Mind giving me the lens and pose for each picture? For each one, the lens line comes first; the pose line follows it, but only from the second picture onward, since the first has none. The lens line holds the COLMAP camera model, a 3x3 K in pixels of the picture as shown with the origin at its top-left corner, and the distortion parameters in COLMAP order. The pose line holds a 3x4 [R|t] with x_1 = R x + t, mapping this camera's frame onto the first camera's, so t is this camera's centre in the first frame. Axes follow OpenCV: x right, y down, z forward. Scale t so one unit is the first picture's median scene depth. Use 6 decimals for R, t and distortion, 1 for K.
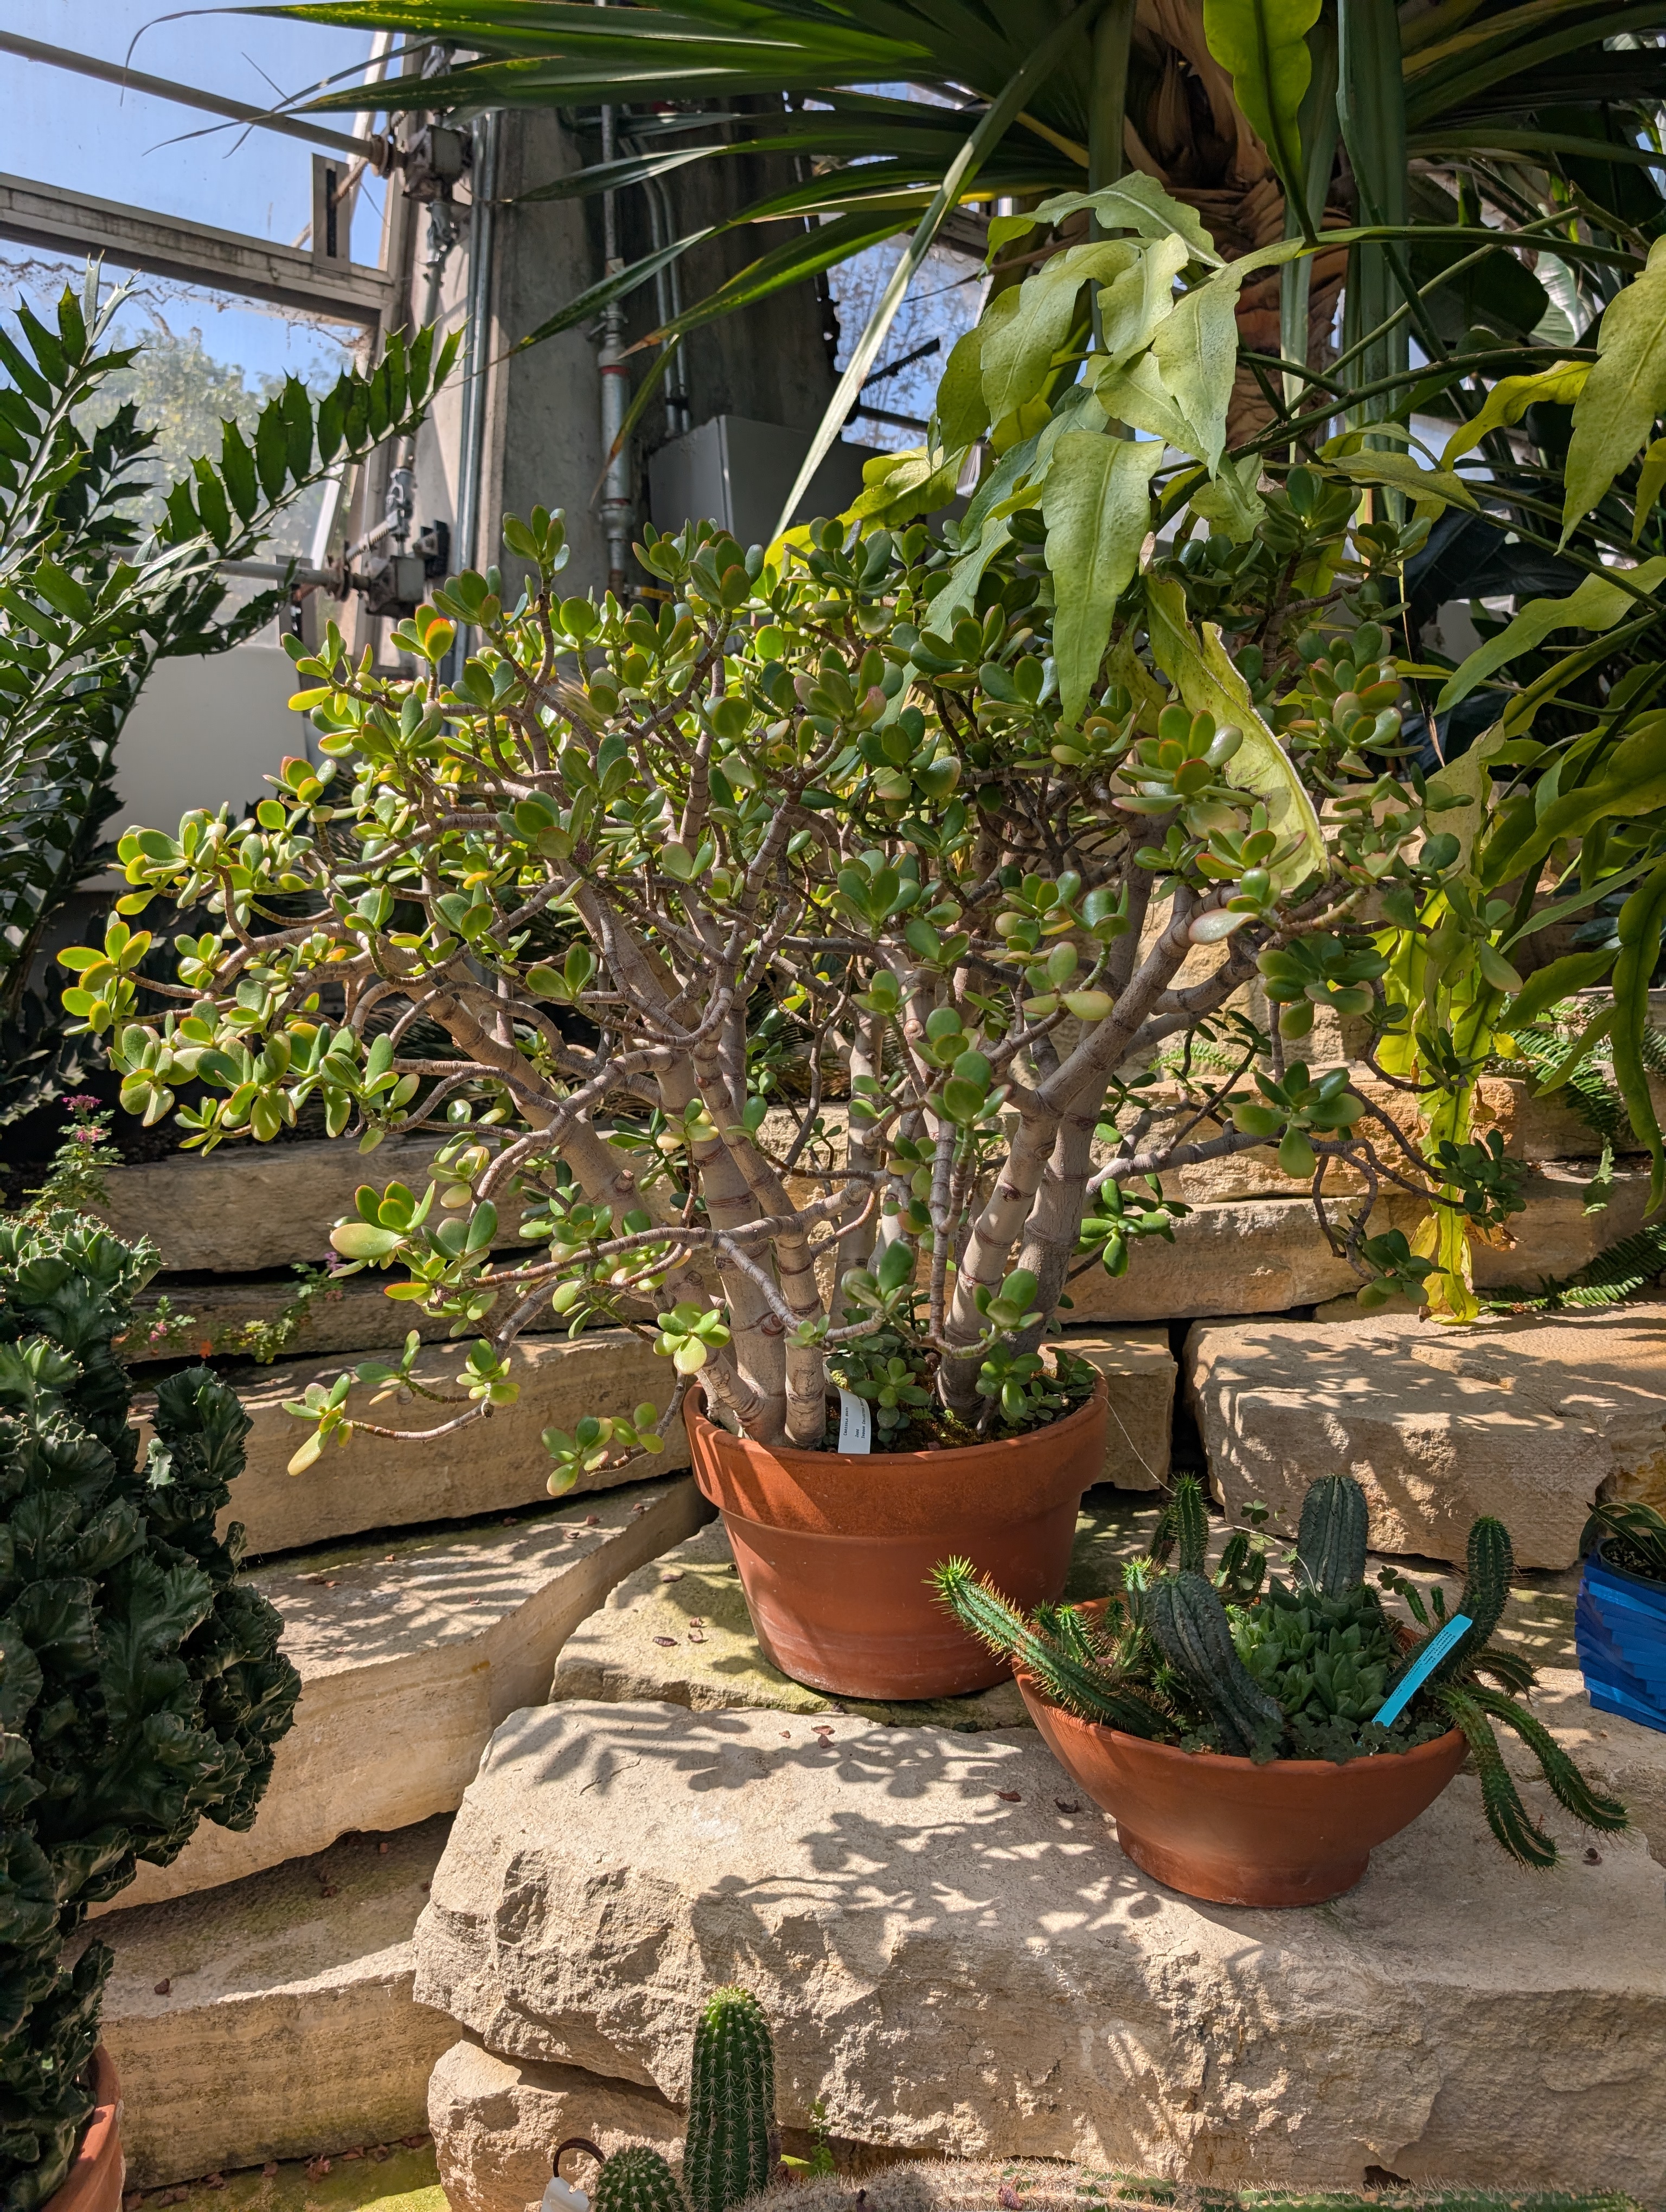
lens RADIAL K [[1609.2, 0, 810.1], [0, 1609.2, 1117.7], [0, 0, 1]] dist [0.002658, -0.009507]
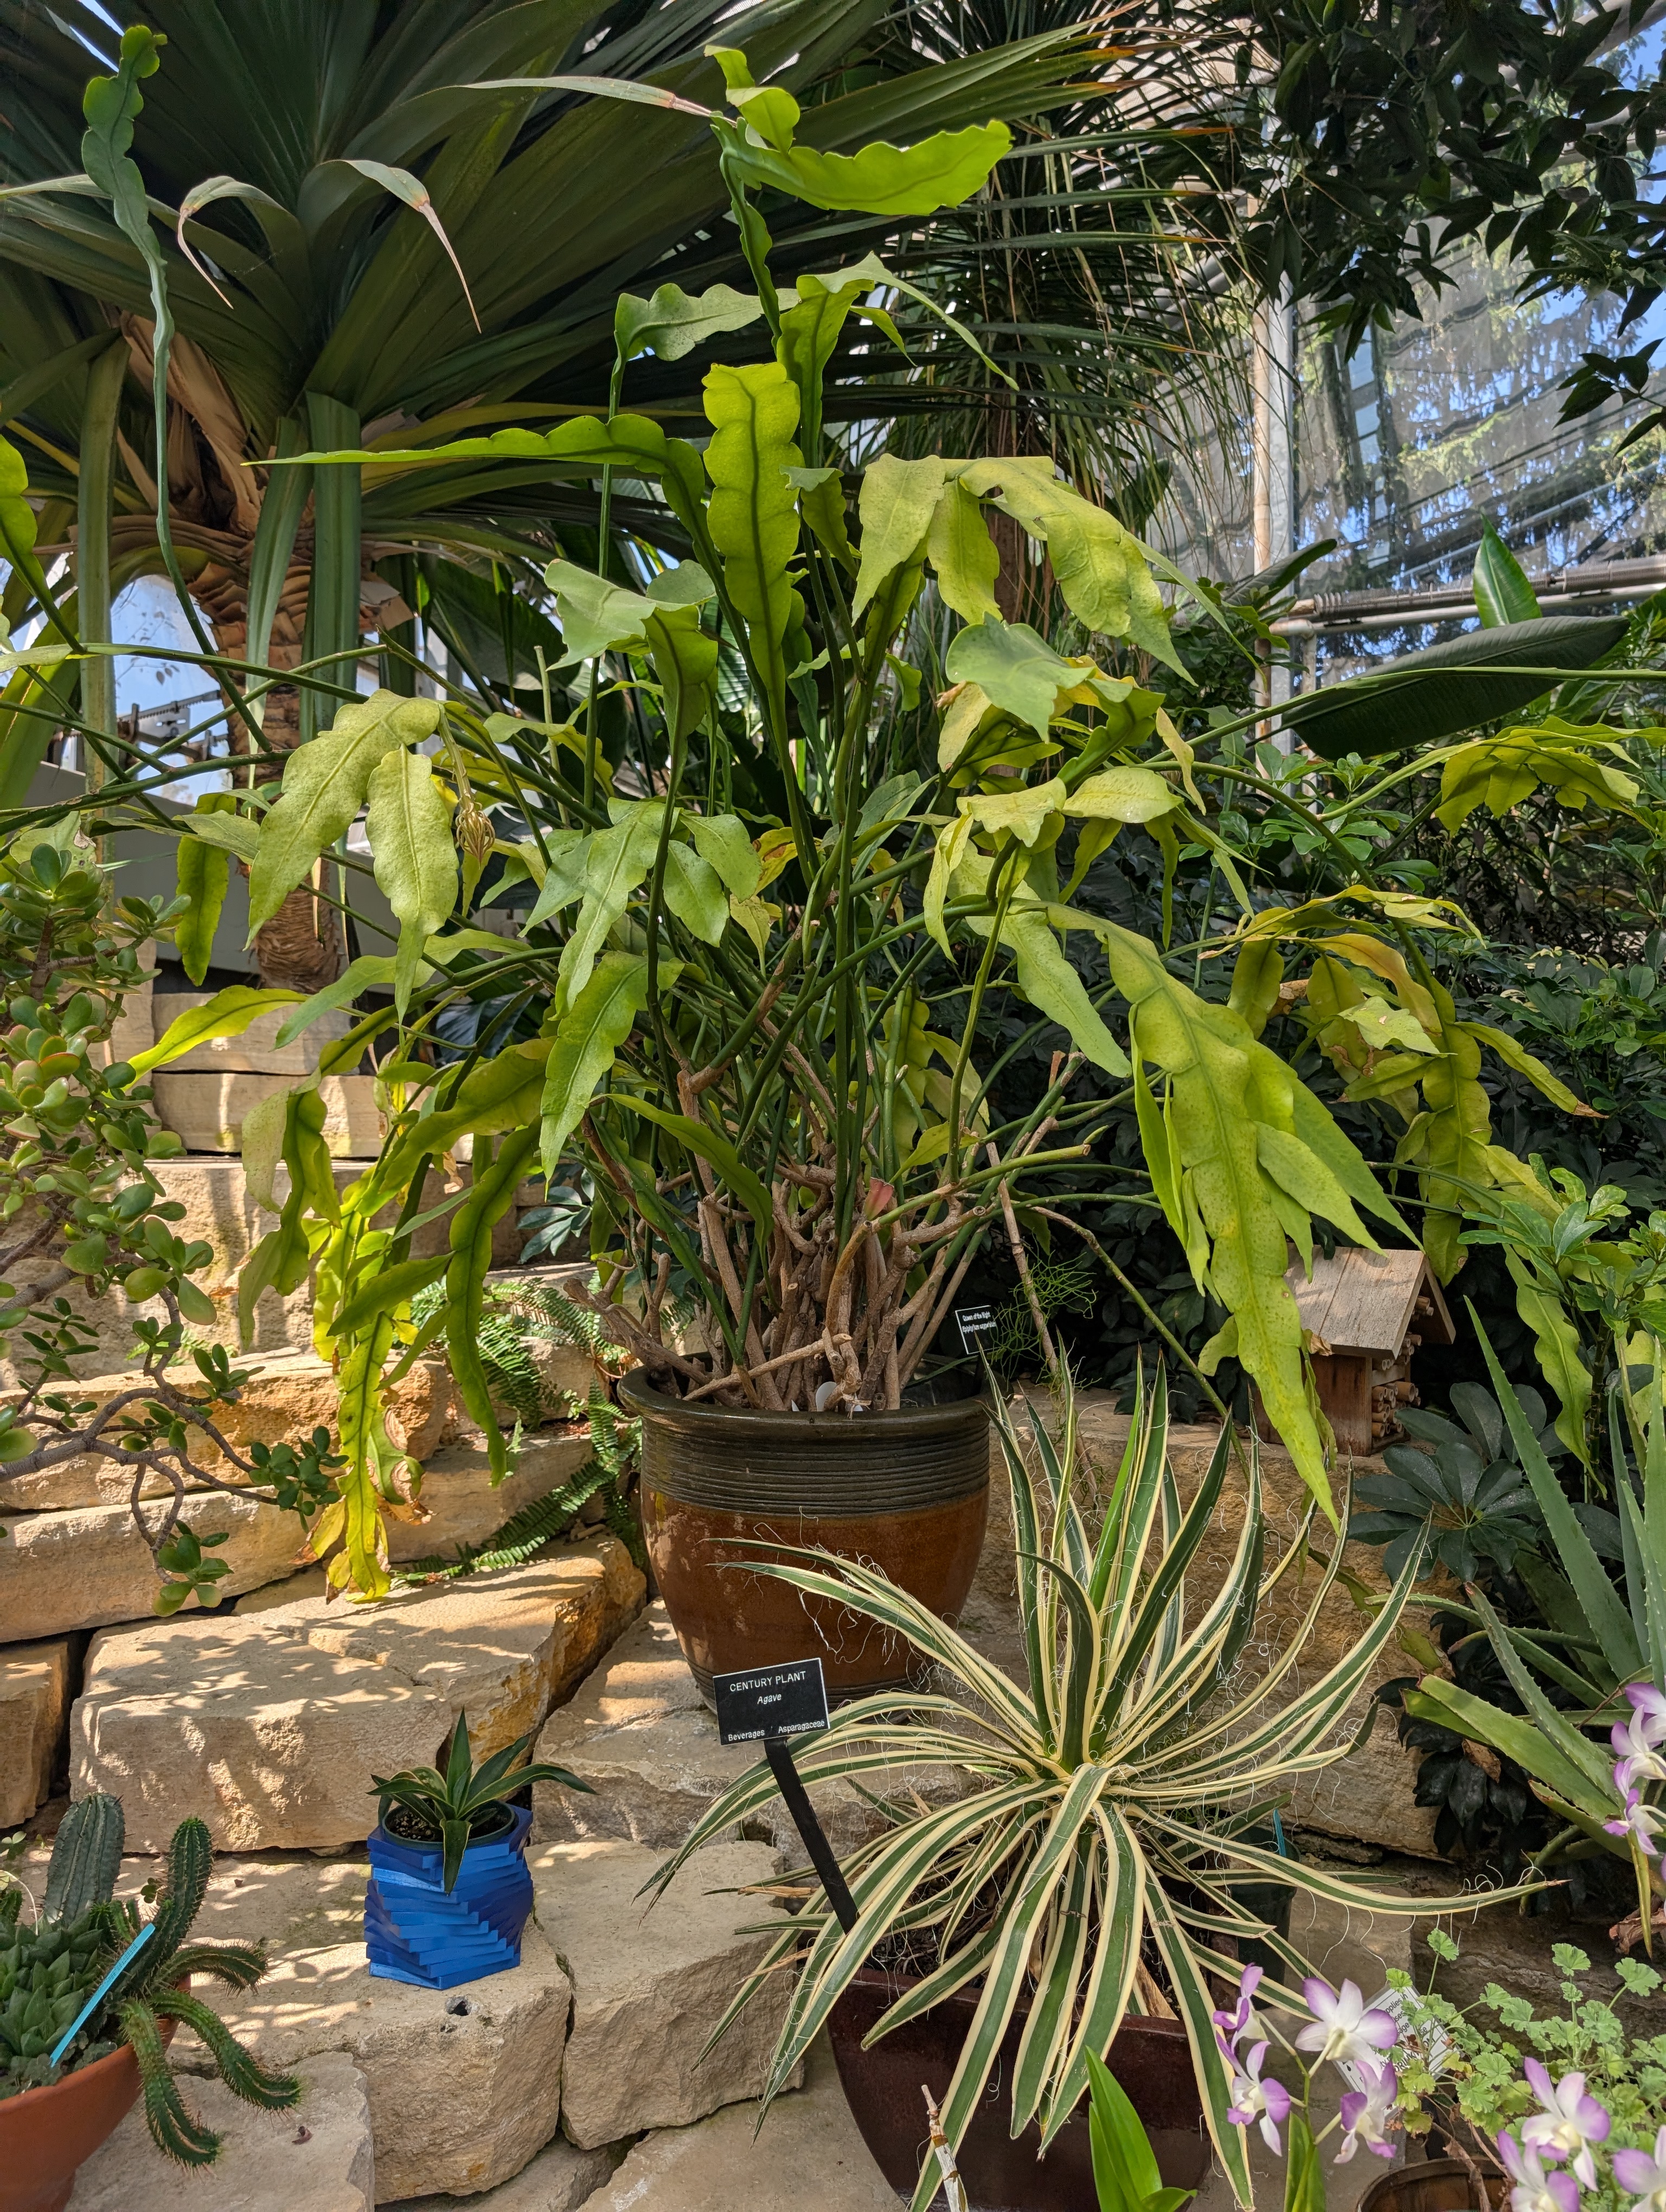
lens RADIAL K [[1609.2, 0, 831.9], [0, 1609.2, 1094.4], [0, 0, 1]] dist [0.002658, -0.009507]
pose [[0.868895, 0.035172, 0.493746, 0.166215], [0.048384, 0.986661, -0.155432, -0.026476], [-0.492627, 0.158943, 0.855603, -0.133186]]
